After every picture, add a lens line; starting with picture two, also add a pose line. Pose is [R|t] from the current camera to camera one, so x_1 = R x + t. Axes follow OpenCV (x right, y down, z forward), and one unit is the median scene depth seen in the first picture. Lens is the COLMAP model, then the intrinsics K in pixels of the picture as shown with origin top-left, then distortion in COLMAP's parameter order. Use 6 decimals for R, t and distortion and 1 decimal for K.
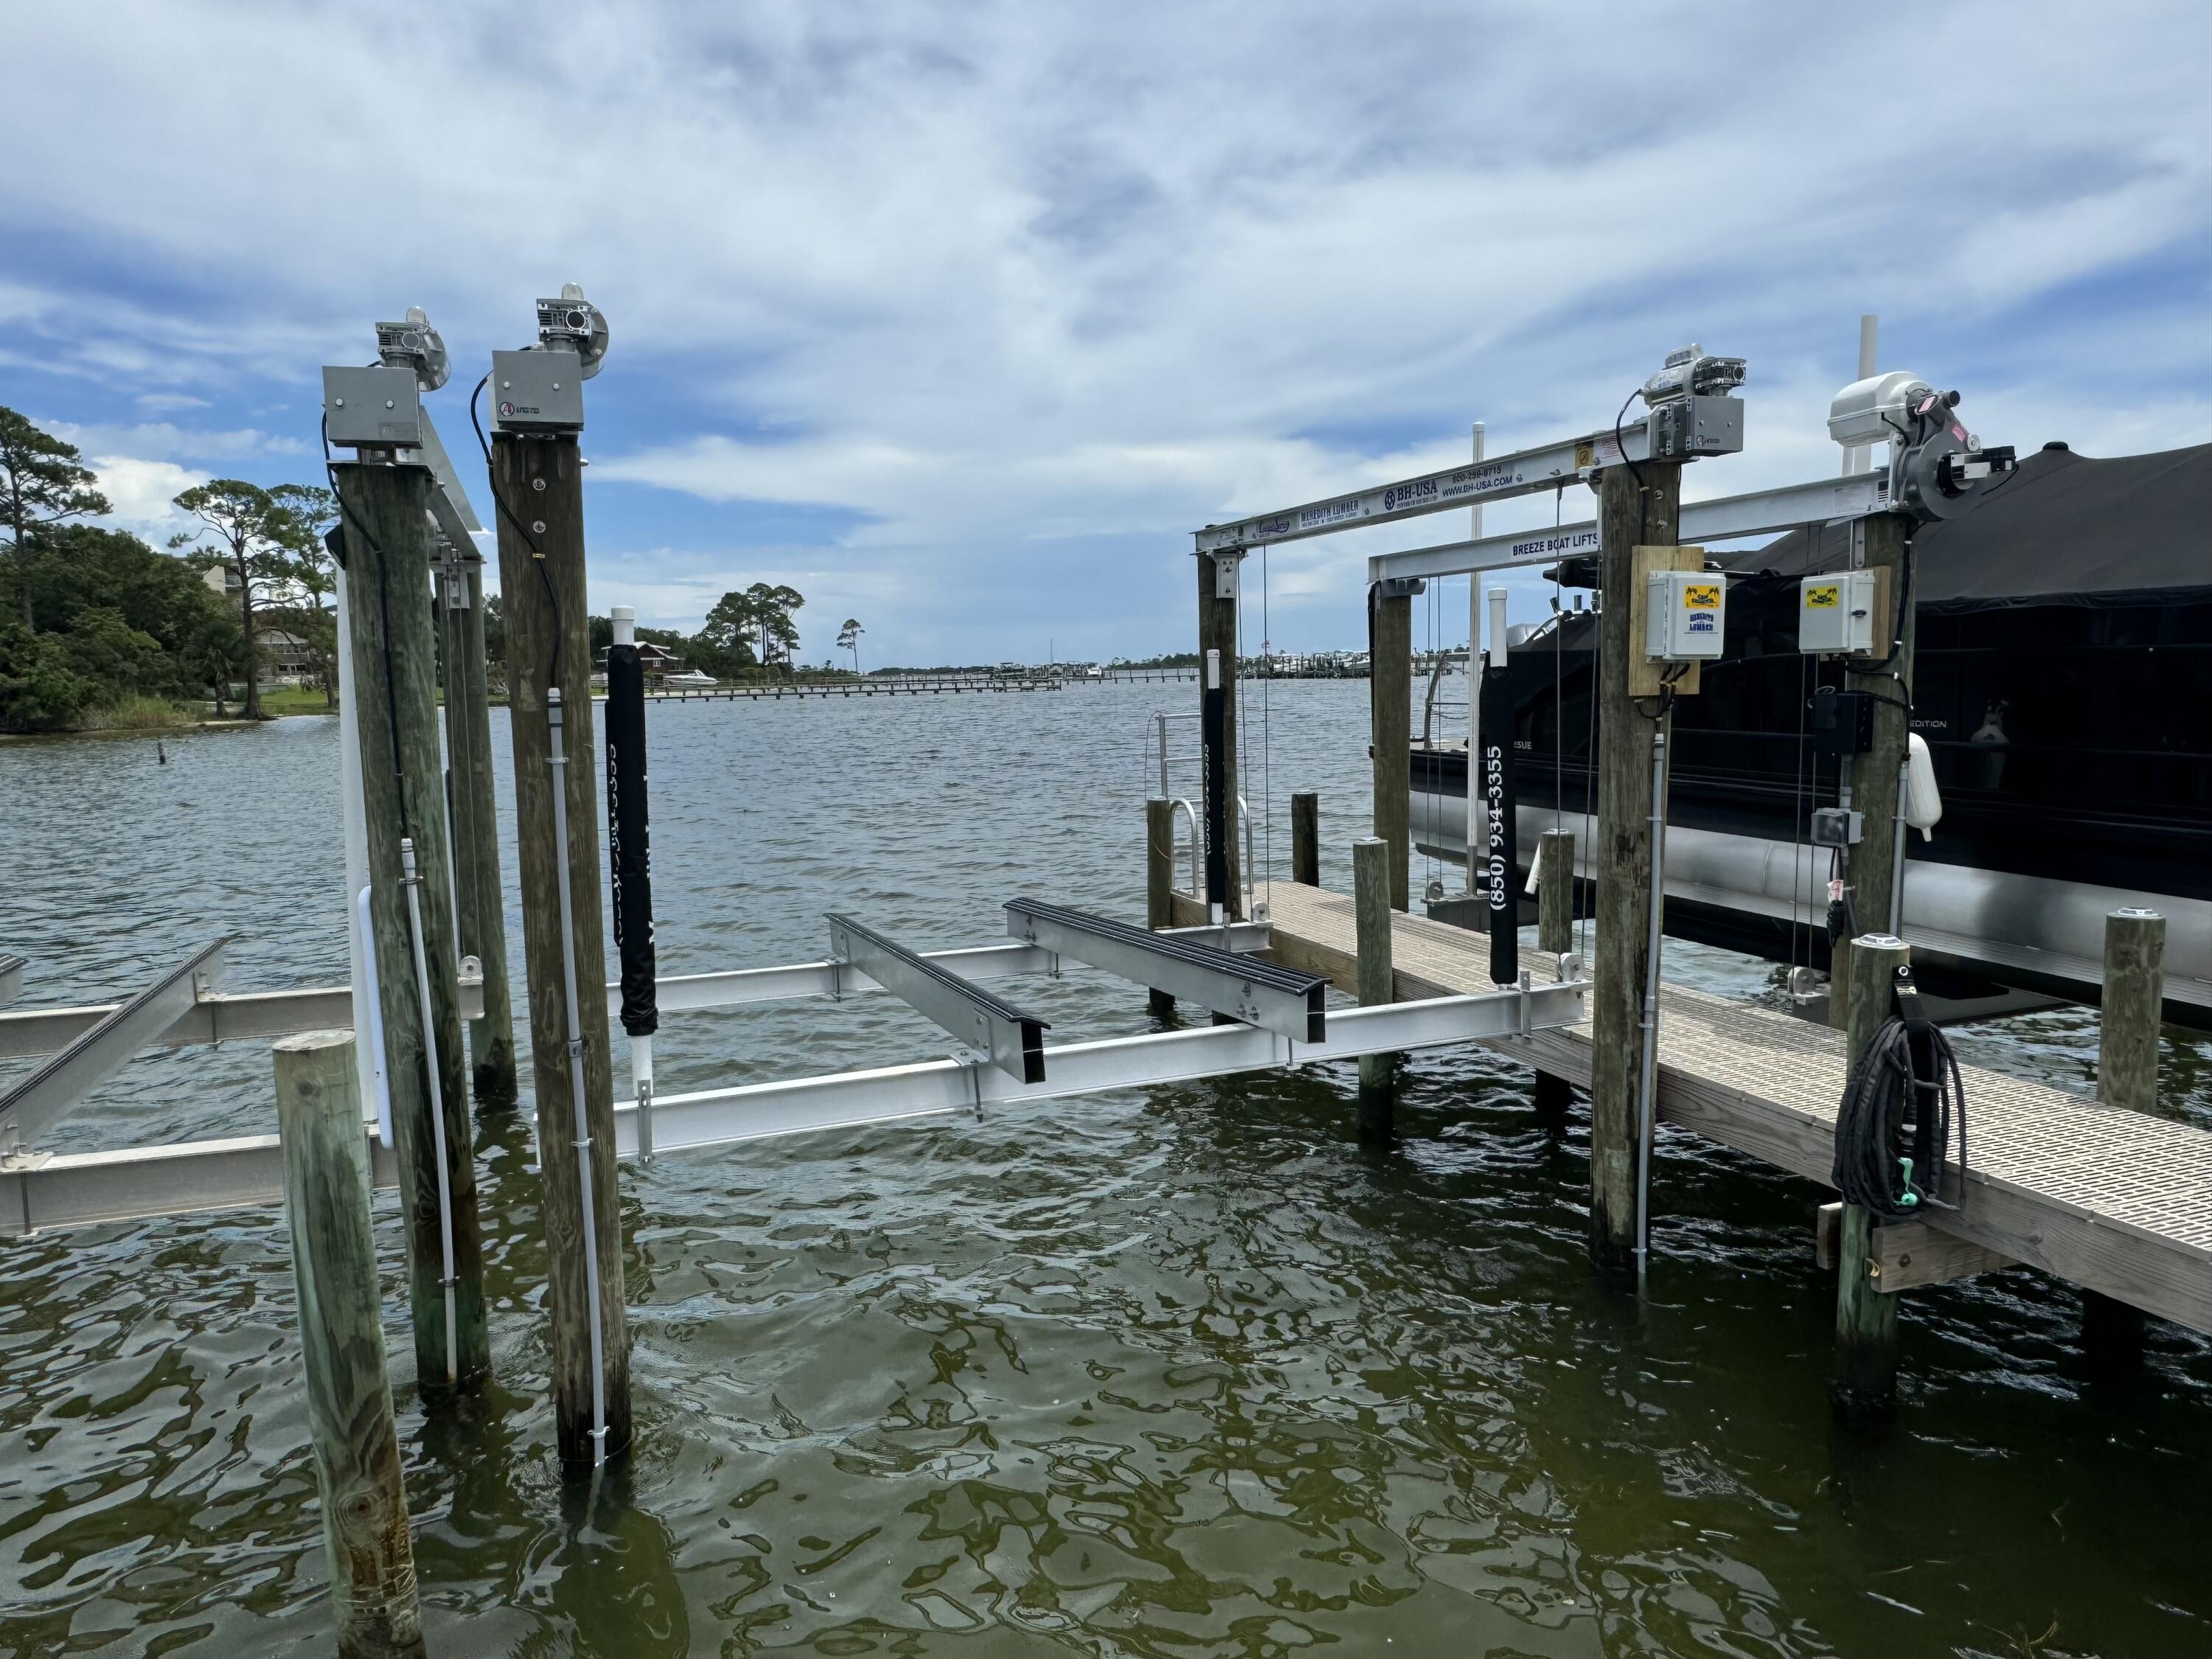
lens RADIAL K [[1468.2, 0, 1095.4], [0, 1468.2, 831.4], [0, 0, 1]] dist [-0.009532, 0.006759]
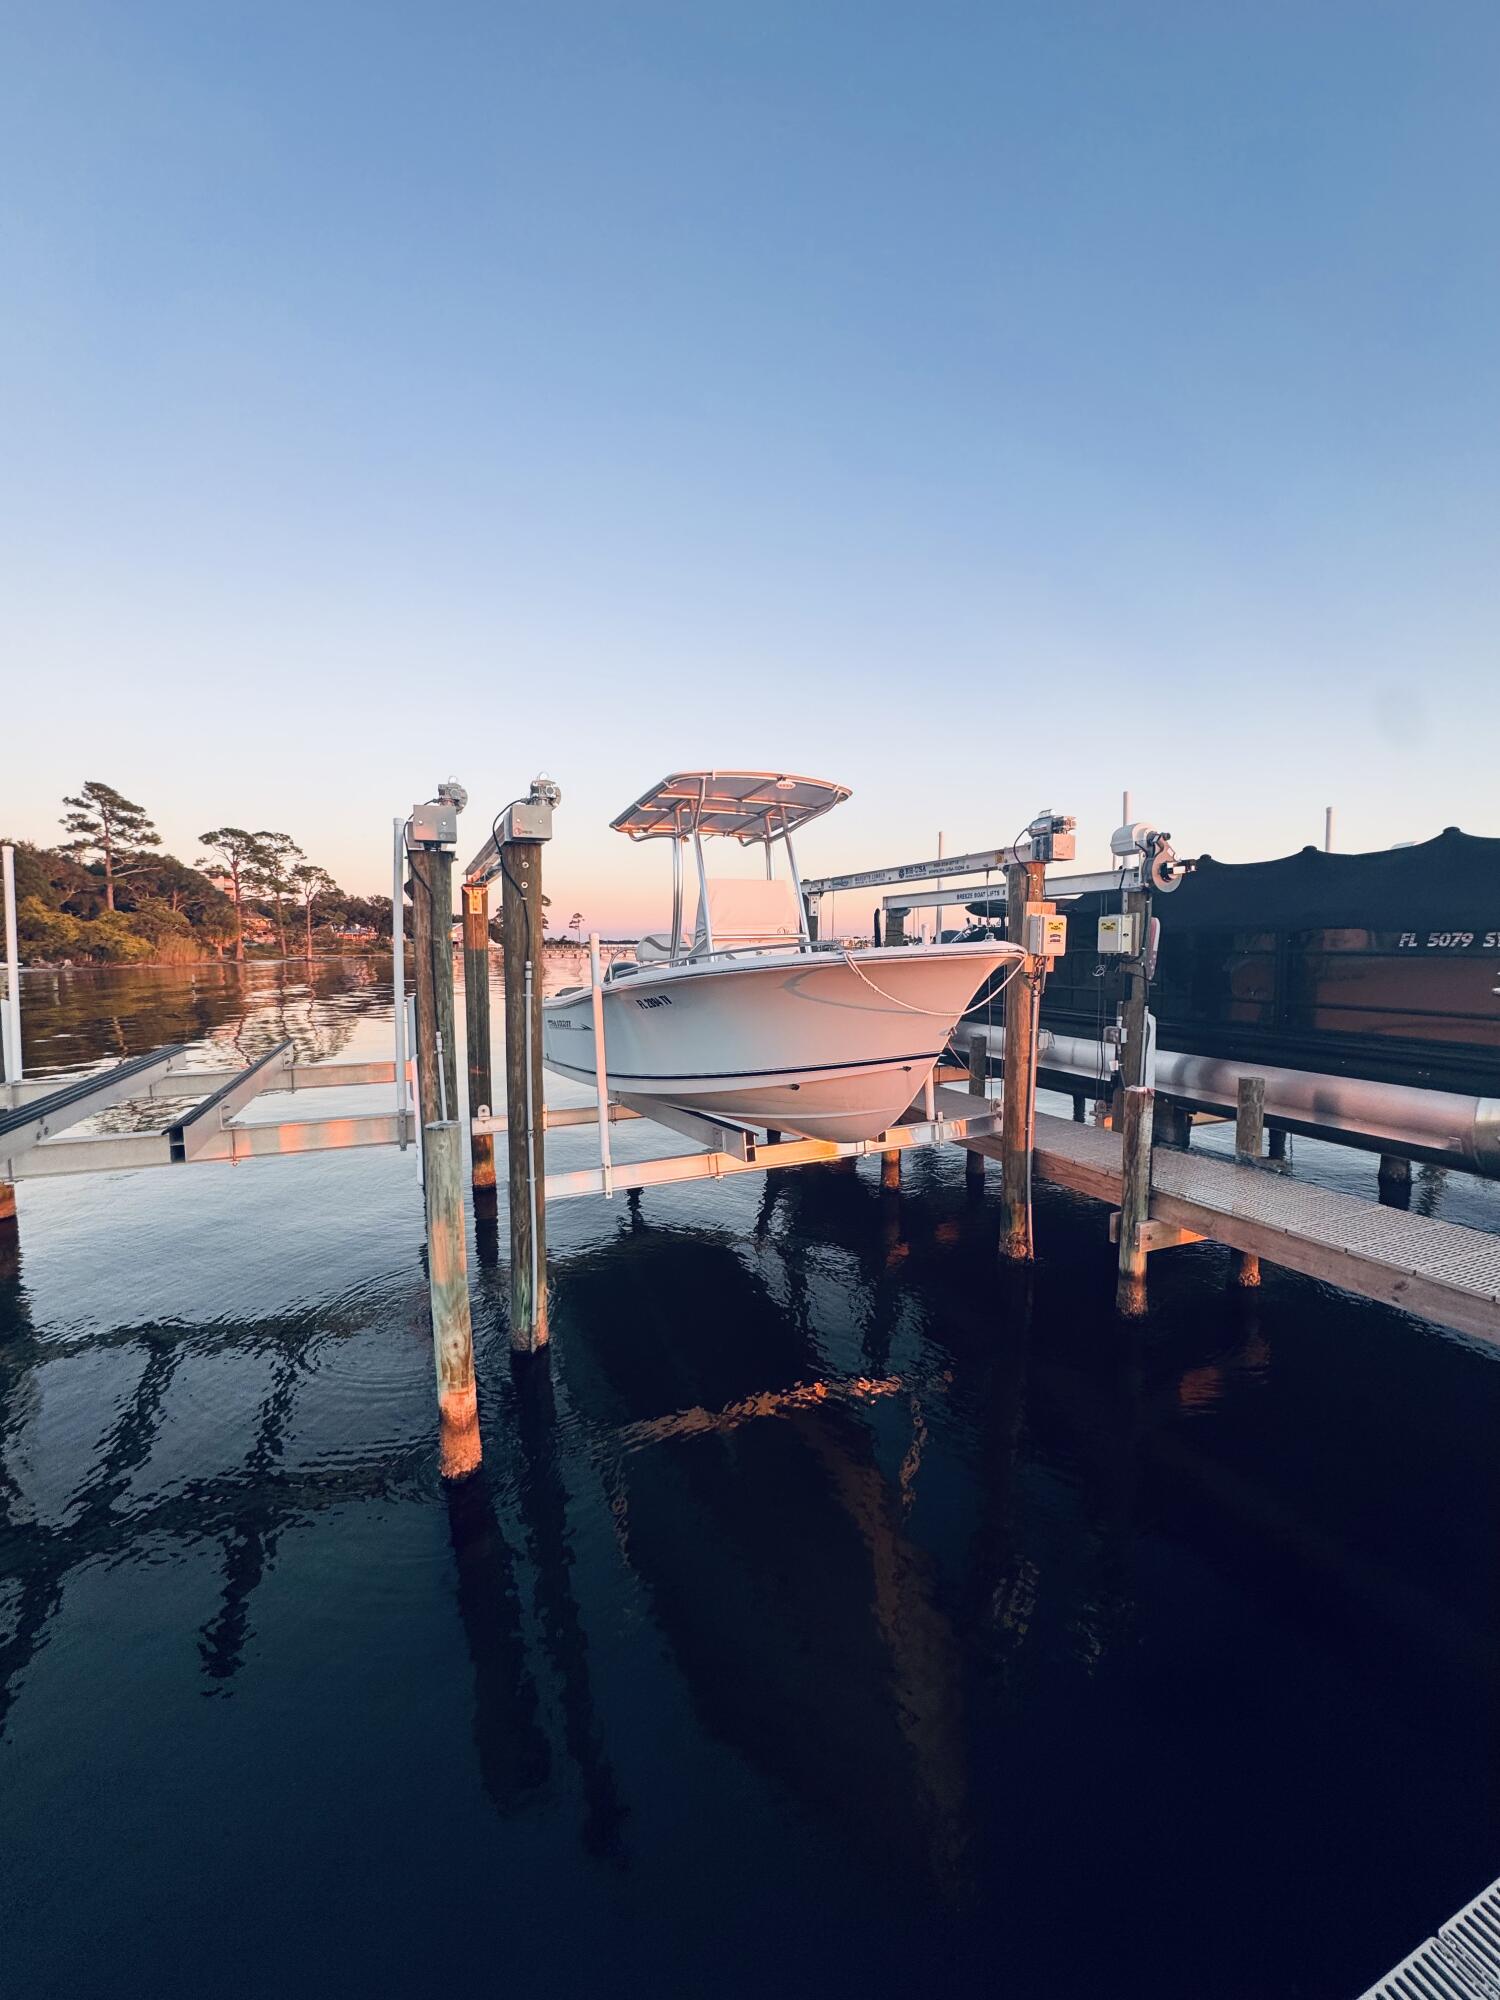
lens RADIAL K [[796.8, 0, 757.4], [0, 796.8, 995.4], [0, 0, 1]] dist [-0.002805, -0.000384]
pose [[0.997897, 0.016235, 0.062754, -0.056396], [-0.013435, 0.998906, -0.044795, -0.000890], [-0.063413, 0.043857, 0.997023, -0.078199]]
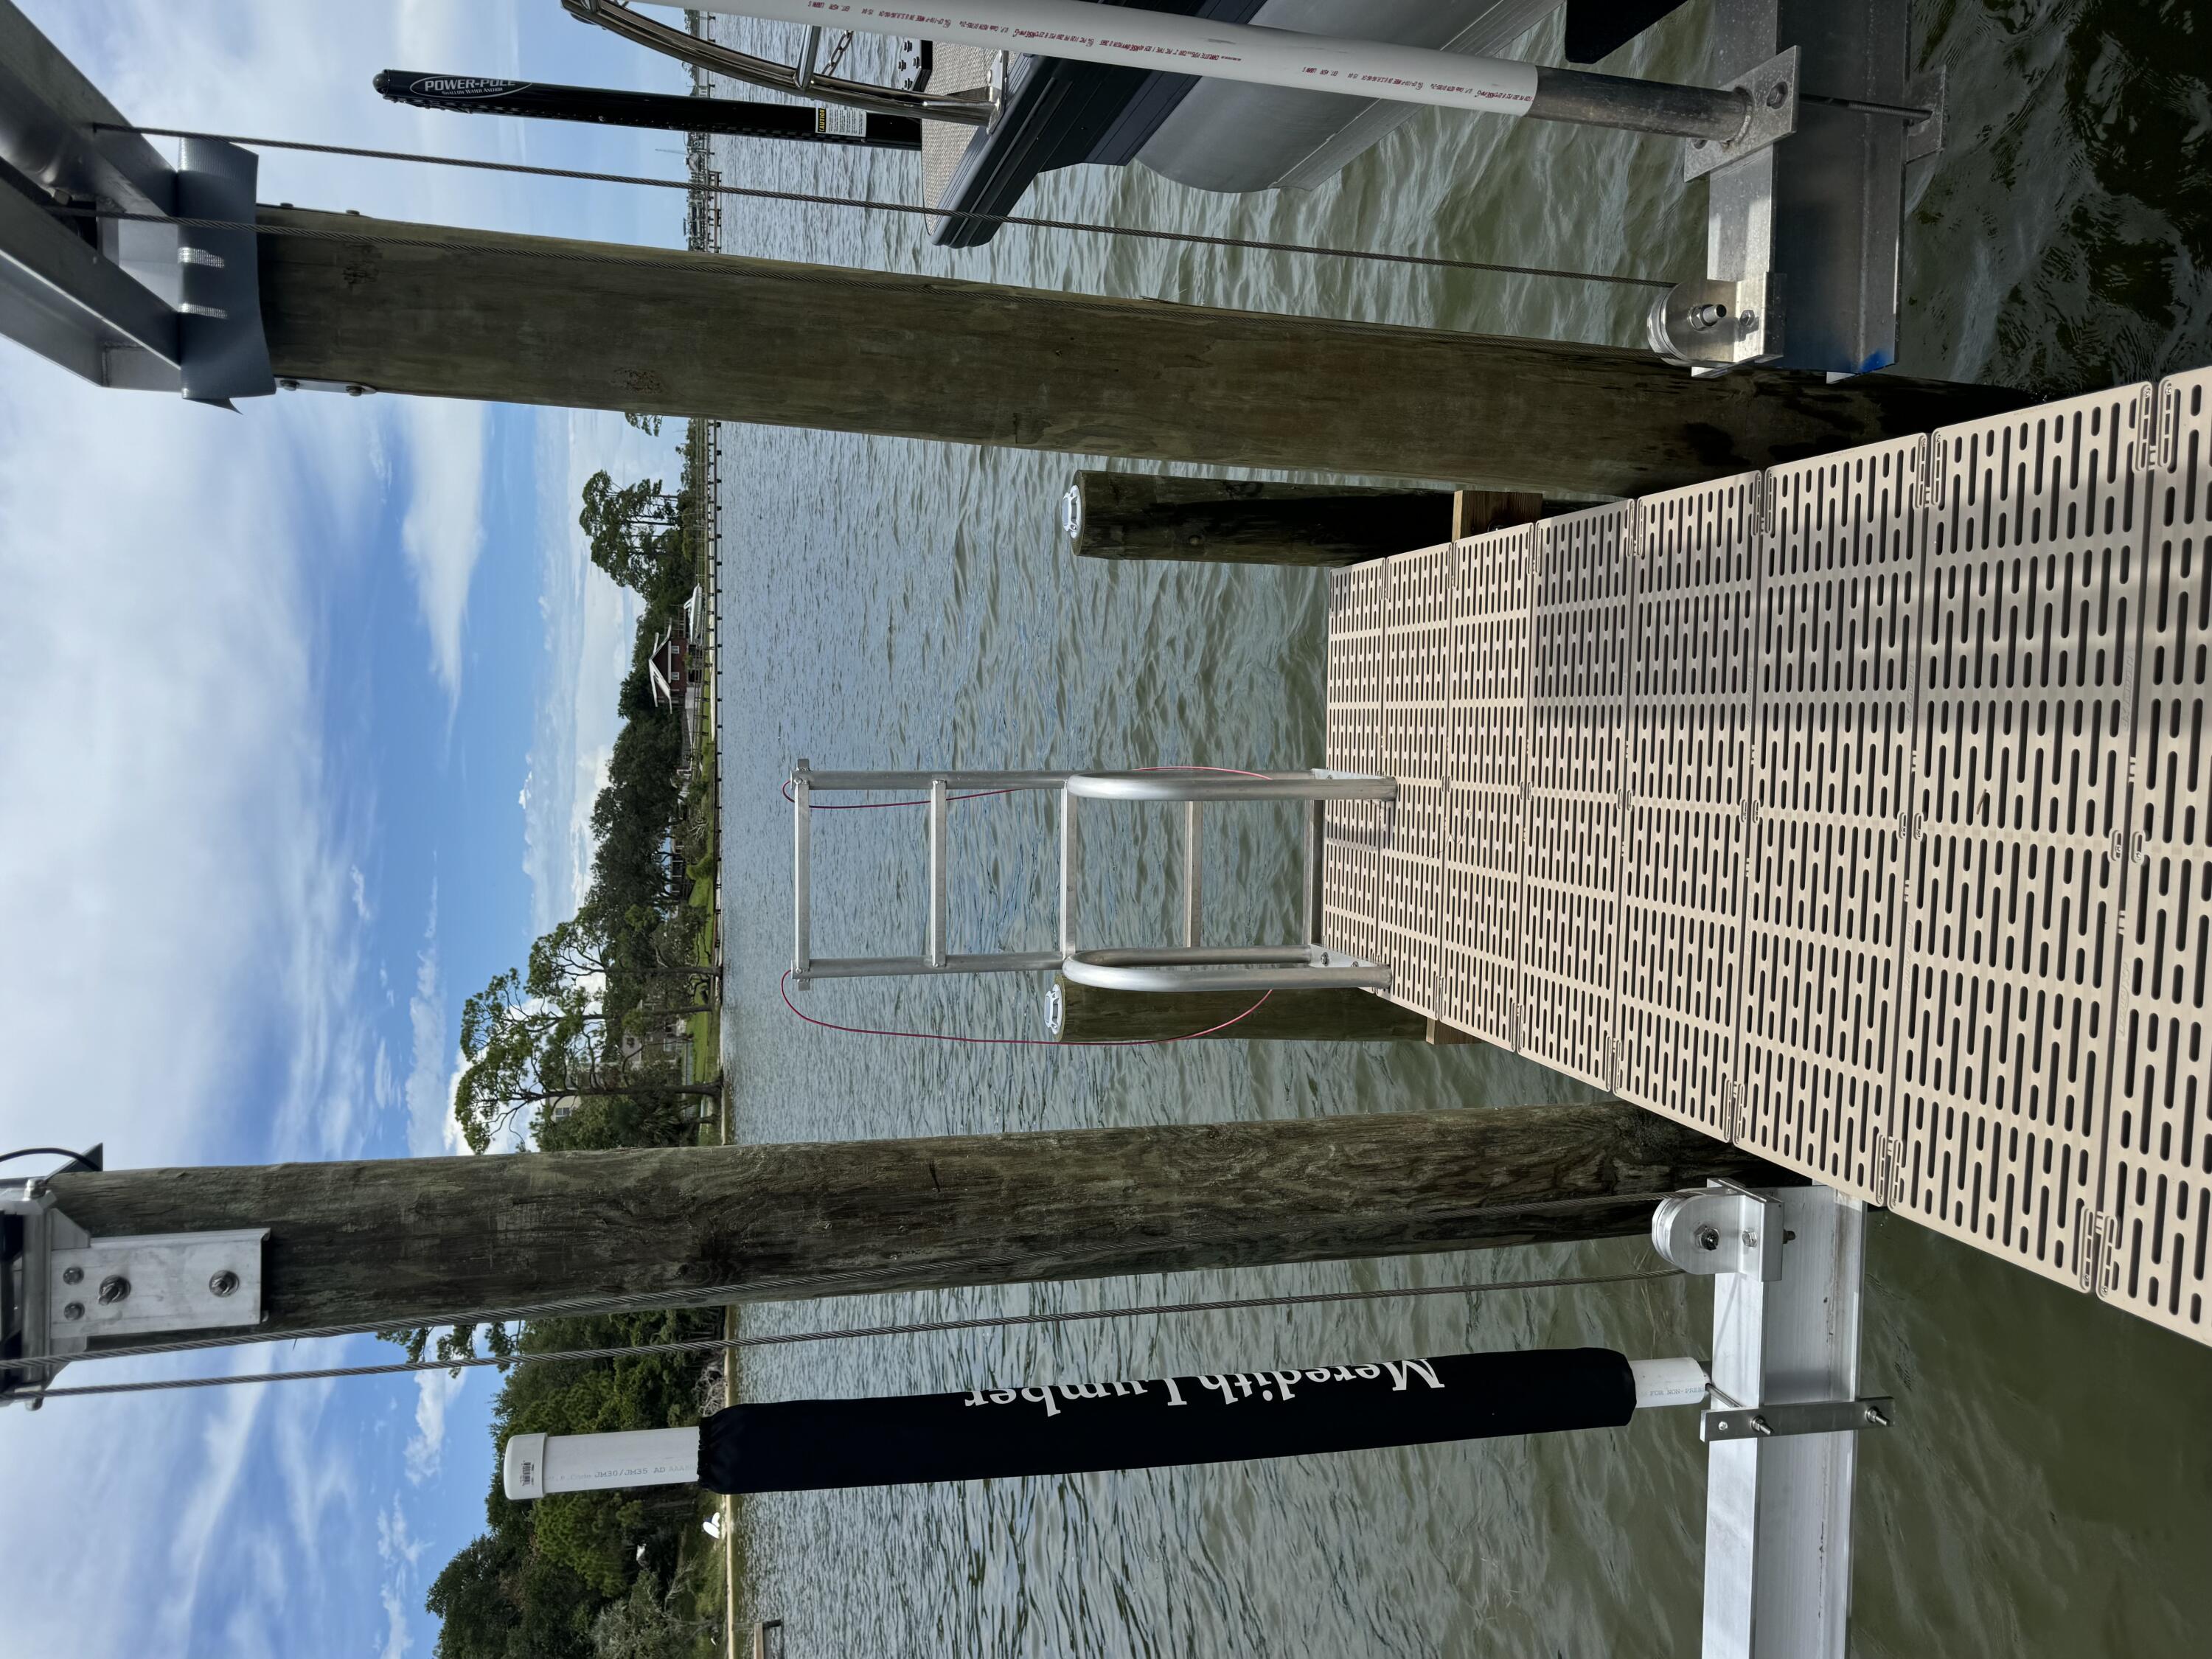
lens RADIAL K [[1624.3, 0, 1119.4], [0, 1624.3, 833.4], [0, 0, 1]] dist [0.070220, -0.004846]
pose [[0.130075, -0.915252, -0.381305, 0.265666], [0.984151, 0.072430, 0.161869, -0.066545], [-0.120533, -0.396317, 0.910167, 0.775013]]
